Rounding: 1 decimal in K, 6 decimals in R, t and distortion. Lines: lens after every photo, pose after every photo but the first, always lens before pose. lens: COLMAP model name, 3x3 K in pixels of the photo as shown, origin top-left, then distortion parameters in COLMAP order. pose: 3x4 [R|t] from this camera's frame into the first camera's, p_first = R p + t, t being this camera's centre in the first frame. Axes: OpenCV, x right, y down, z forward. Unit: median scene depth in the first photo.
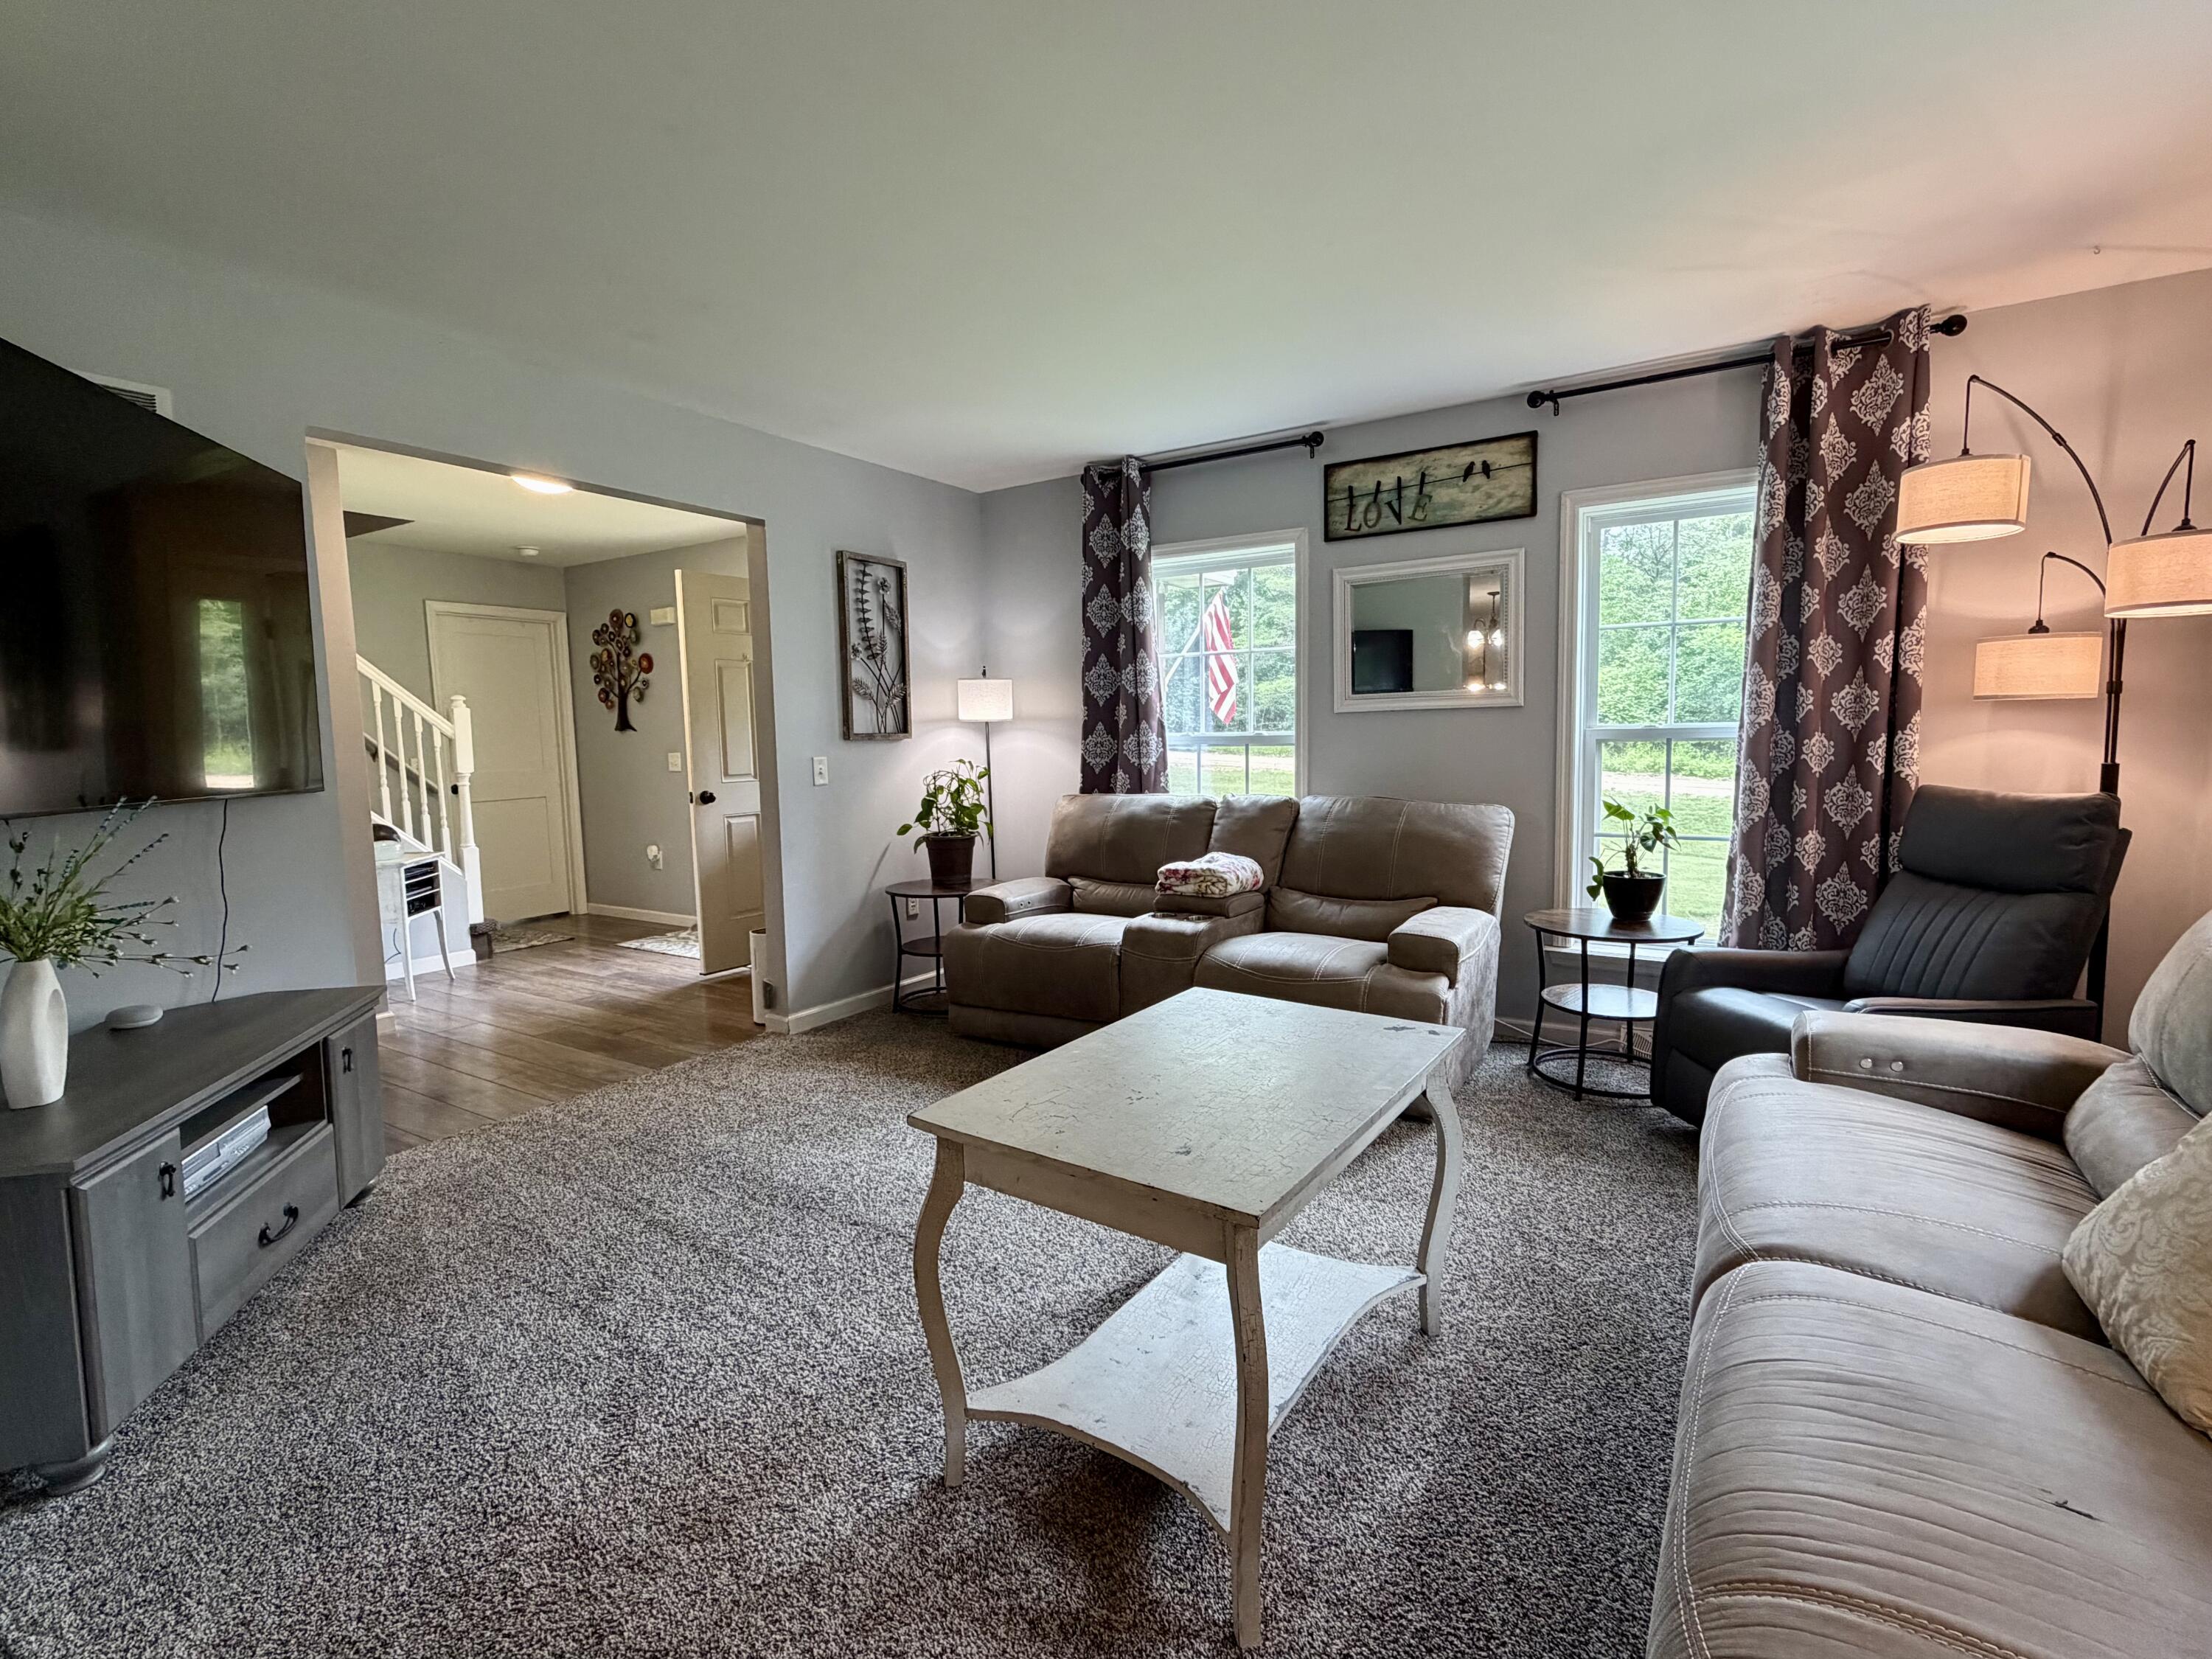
lens RADIAL K [[1040.4, 0, 1105.5], [0, 1040.4, 827.7], [0, 0, 1]] dist [0.002919, 0.000386]
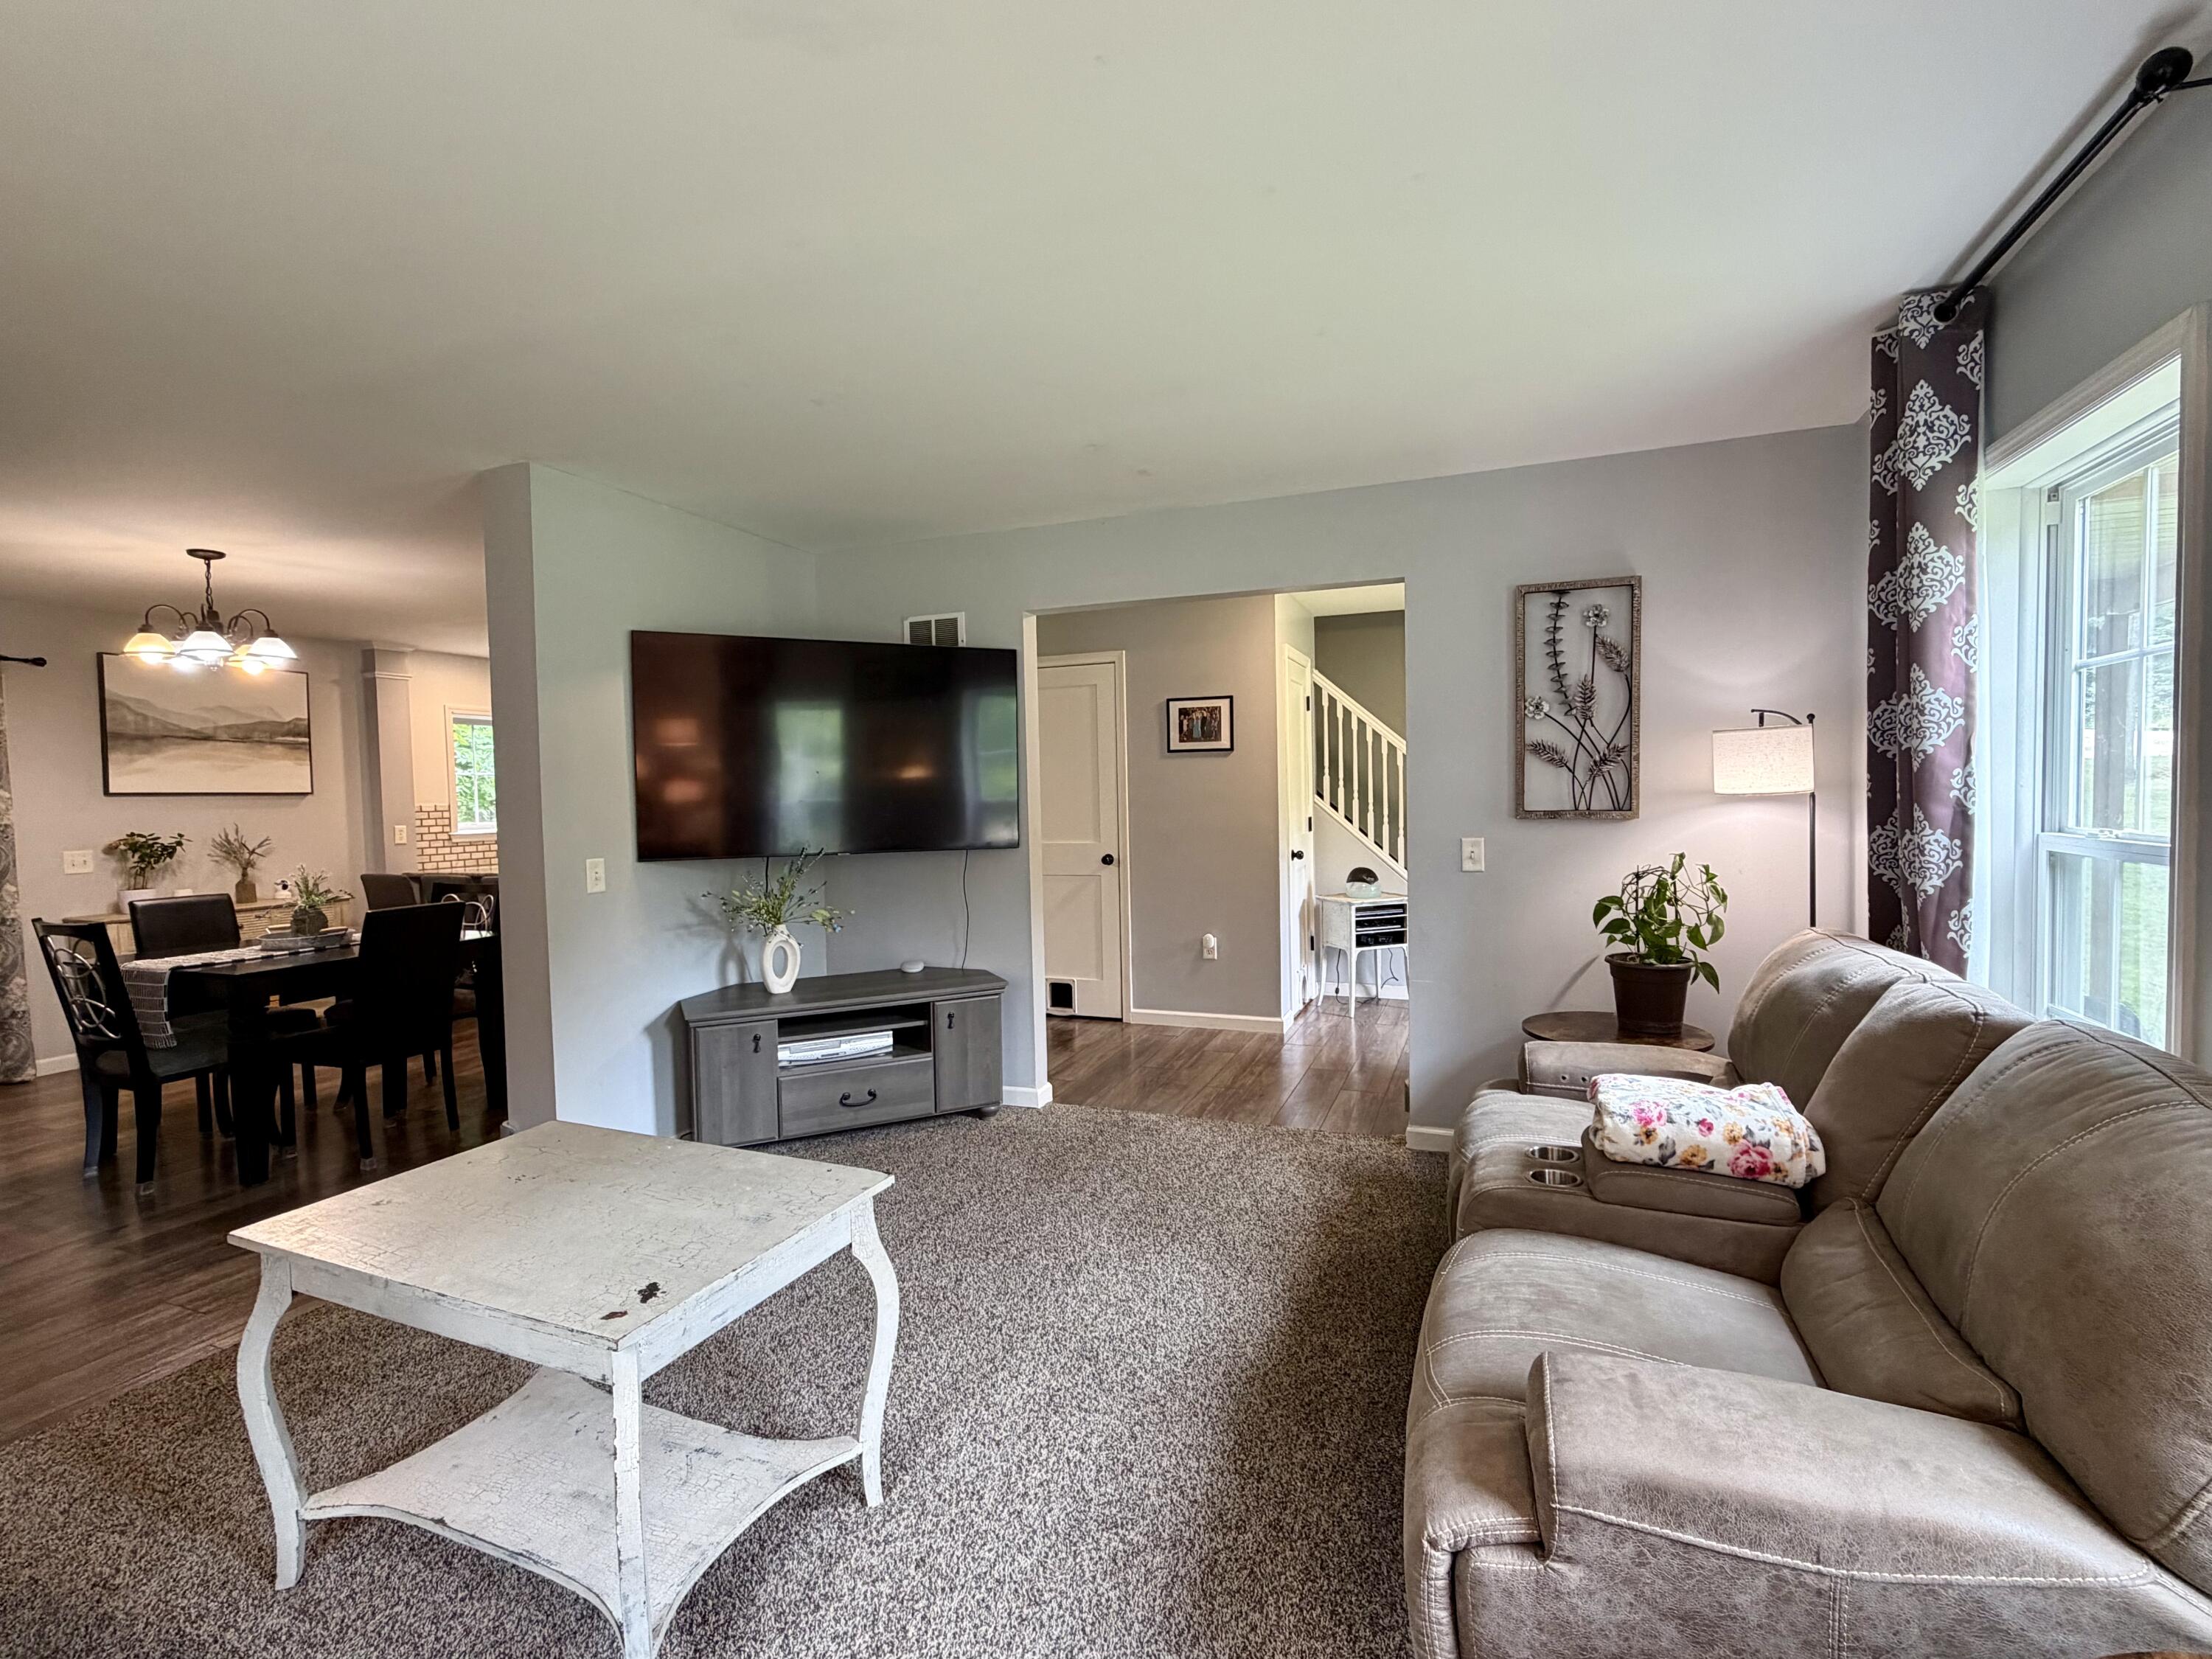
lens RADIAL K [[1040.4, 0, 1097.2], [0, 1040.4, 826.9], [0, 0, 1]] dist [0.002919, 0.000386]
pose [[0.167048, 0.053066, -0.984520, 0.474913], [-0.073435, 0.996447, 0.041249, -0.084331], [0.983210, 0.065408, 0.170351, 0.526958]]
